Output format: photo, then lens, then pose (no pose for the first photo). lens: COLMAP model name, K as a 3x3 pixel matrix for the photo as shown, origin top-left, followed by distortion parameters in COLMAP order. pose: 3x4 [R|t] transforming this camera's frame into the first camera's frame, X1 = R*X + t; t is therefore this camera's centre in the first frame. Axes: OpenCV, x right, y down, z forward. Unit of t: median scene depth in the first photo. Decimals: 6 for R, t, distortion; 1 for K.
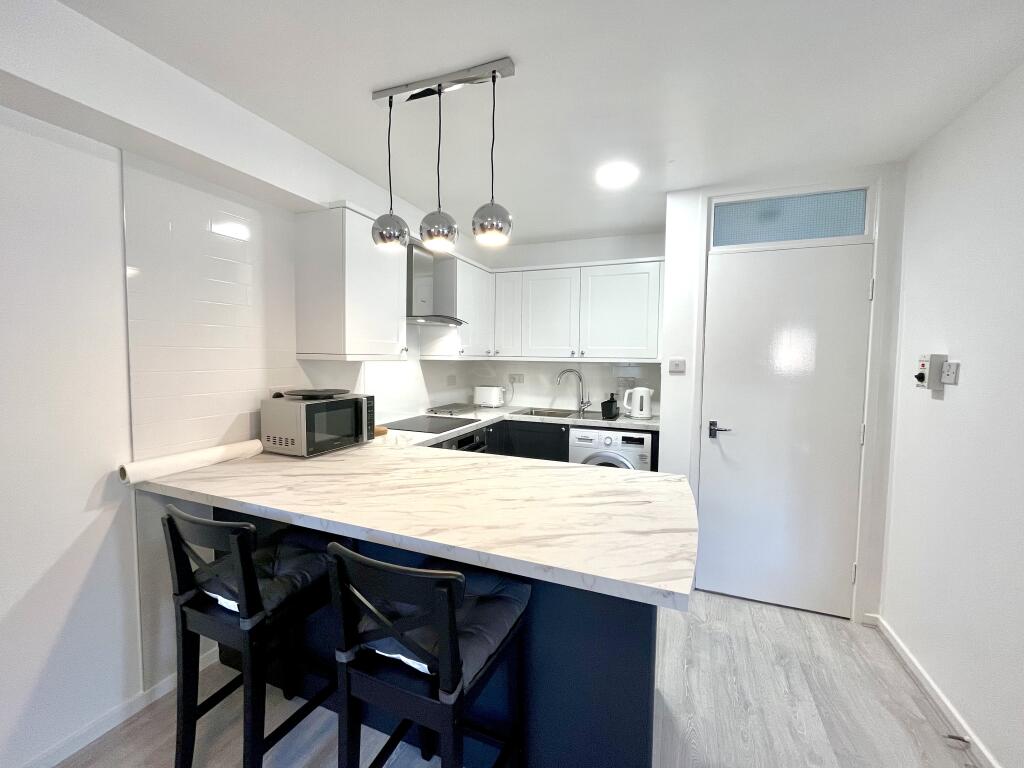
lens RADIAL K [[411.2, 0, 510.4], [0, 411.2, 383.3], [0, 0, 1]] dist [-0.005682, 0.000506]
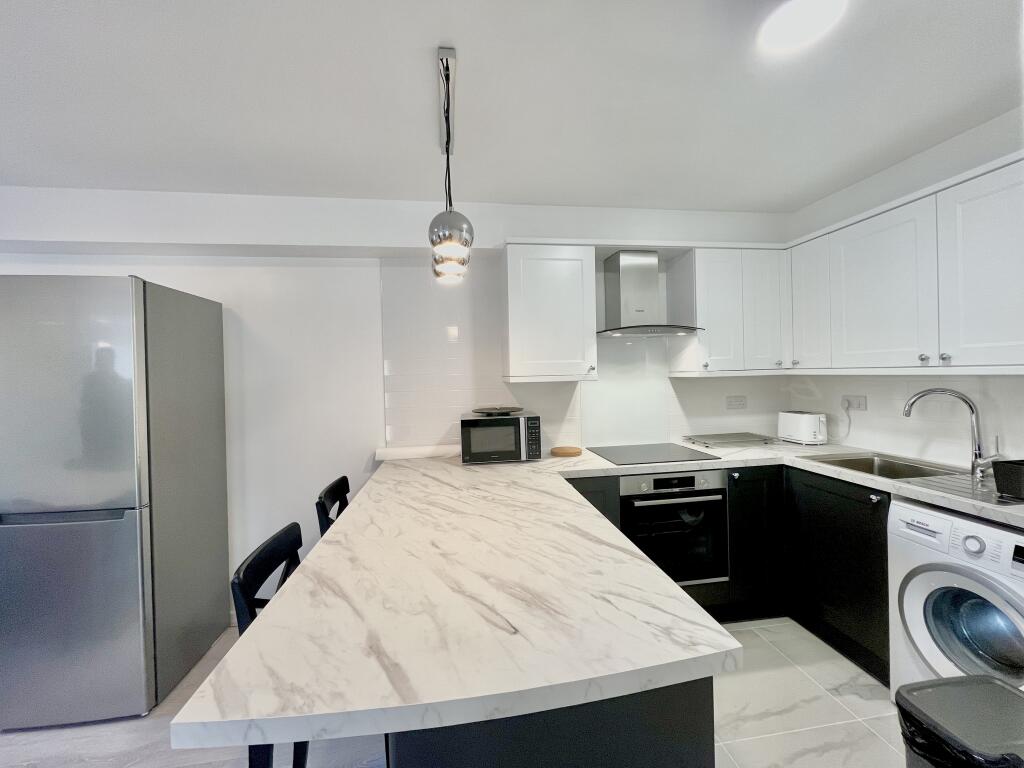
lens RADIAL K [[411.2, 0, 512.5], [0, 411.2, 381.2], [0, 0, 1]] dist [-0.005682, 0.000506]
pose [[0.506552, -0.009621, -0.862156, 0.669003], [-0.024242, 0.999384, -0.025396, -0.036105], [0.861868, 0.033764, 0.506007, 0.559830]]
